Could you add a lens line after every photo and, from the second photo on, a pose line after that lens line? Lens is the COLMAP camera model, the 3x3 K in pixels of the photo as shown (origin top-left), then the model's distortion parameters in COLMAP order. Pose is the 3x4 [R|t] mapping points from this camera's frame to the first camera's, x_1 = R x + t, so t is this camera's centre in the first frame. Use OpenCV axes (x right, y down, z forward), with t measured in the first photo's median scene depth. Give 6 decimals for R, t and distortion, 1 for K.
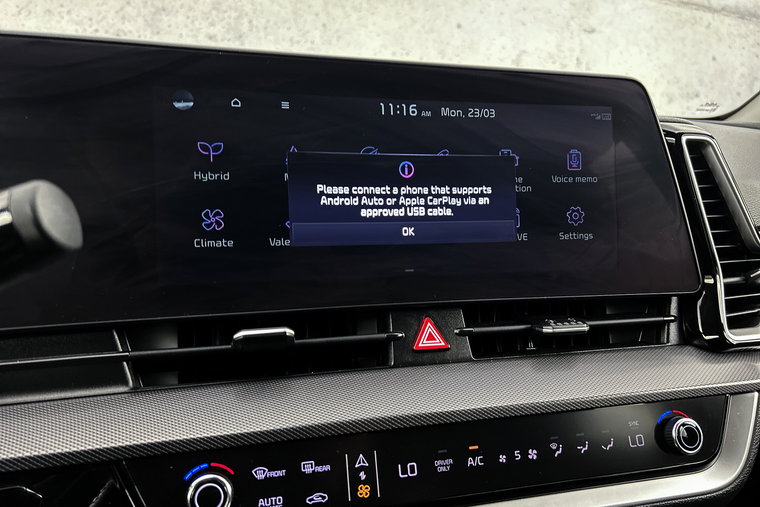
lens RADIAL K [[579.0, 0, 382.7], [0, 579.0, 259.5], [0, 0, 1]] dist [0.058973, -0.072714]
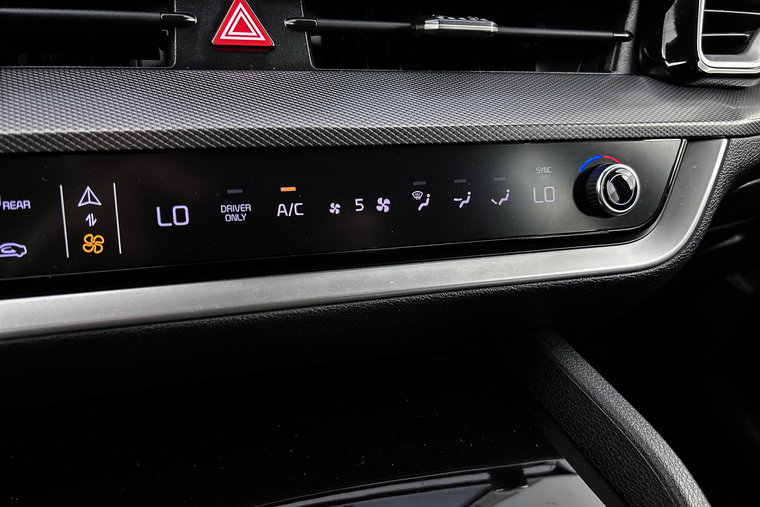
lens RADIAL K [[579.0, 0, 375.6], [0, 579.0, 254.9], [0, 0, 1]] dist [0.058973, -0.072714]
pose [[0.998400, 0.022885, 0.051711, 0.200311], [-0.036413, 0.959811, 0.278274, 0.191409], [-0.043265, -0.279711, 0.959109, 0.330142]]
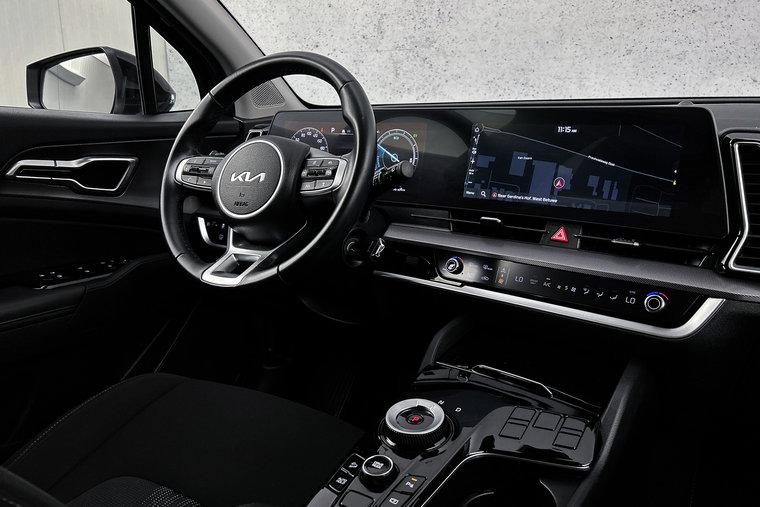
lens RADIAL K [[579.0, 0, 379.4], [0, 579.0, 258.2], [0, 0, 1]] dist [0.058973, -0.072714]
pose [[0.565365, 0.180186, -0.804919, 1.487742], [-0.127111, 0.983224, 0.130820, 0.019319], [0.814988, 0.028353, 0.578784, -0.823675]]
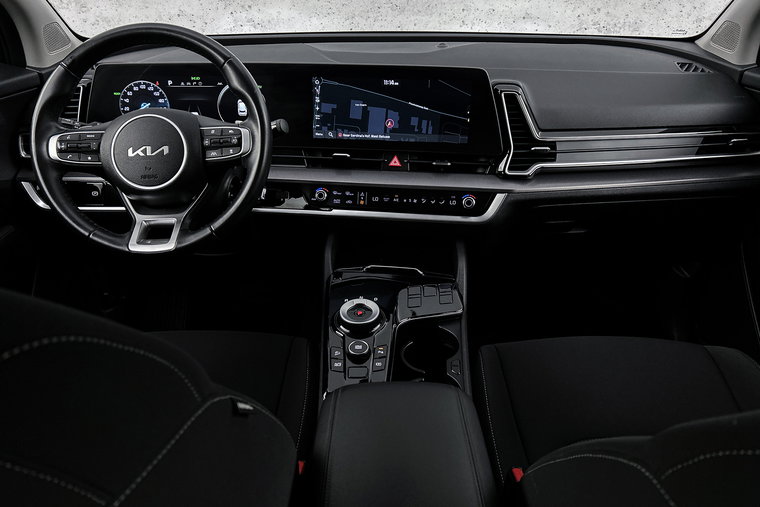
lens RADIAL K [[579.0, 0, 381.7], [0, 579.0, 271.5], [0, 0, 1]] dist [0.058973, -0.072714]
pose [[0.914586, 0.168235, -0.367736, 1.240007], [-0.049731, 0.949244, 0.310584, -0.262988], [0.401322, -0.265768, 0.876532, -1.854574]]
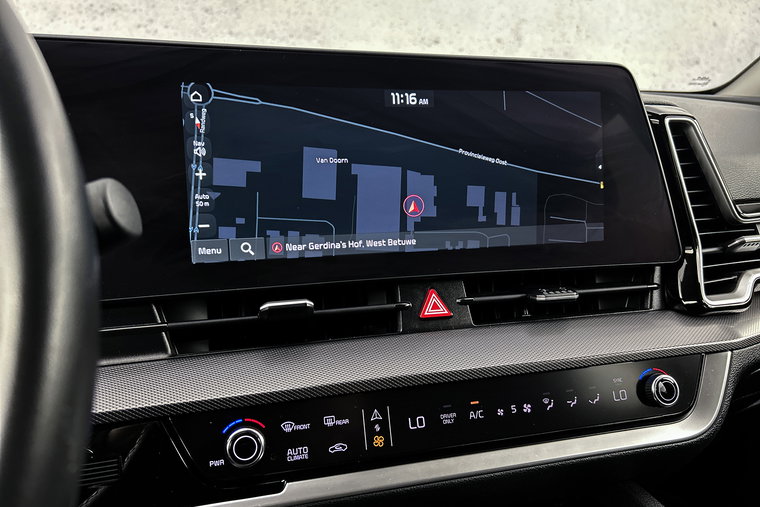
lens RADIAL K [[579.0, 0, 385.3], [0, 579.0, 259.0], [0, 0, 1]] dist [0.058973, -0.072714]
pose [[0.999882, -0.014943, 0.003504, -0.015348], [0.014763, 0.998793, 0.046839, -0.010012], [-0.004200, -0.046782, 0.998896, -0.101700]]
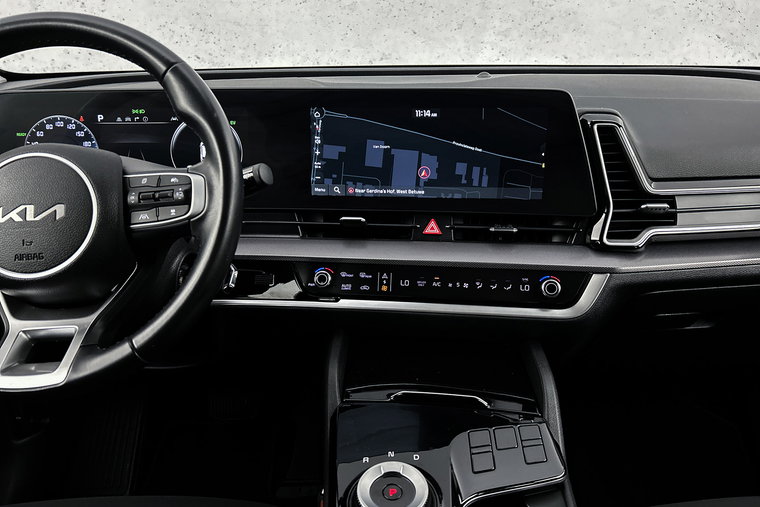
lens RADIAL K [[579.0, 0, 385.6], [0, 579.0, 264.0], [0, 0, 1]] dist [0.058973, -0.072714]
pose [[0.921781, 0.107459, -0.372523, 0.710905], [-0.041047, 0.982471, 0.181838, -0.107271], [0.385533, -0.152323, 0.910034, -0.950907]]
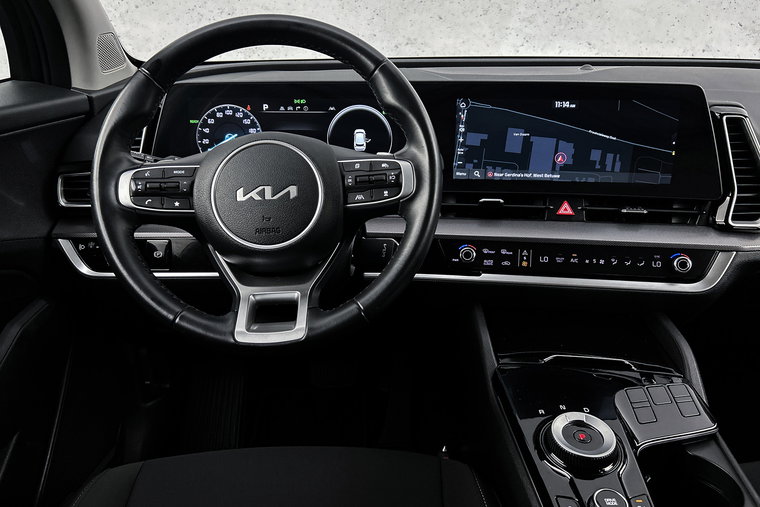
lens RADIAL K [[579.0, 0, 376.7], [0, 579.0, 258.8], [0, 0, 1]] dist [0.058973, -0.072714]
pose [[0.920708, 0.122357, -0.370575, 0.270685], [-0.049225, 0.978405, 0.200750, -0.095728], [0.387135, -0.166590, 0.906848, -1.365106]]
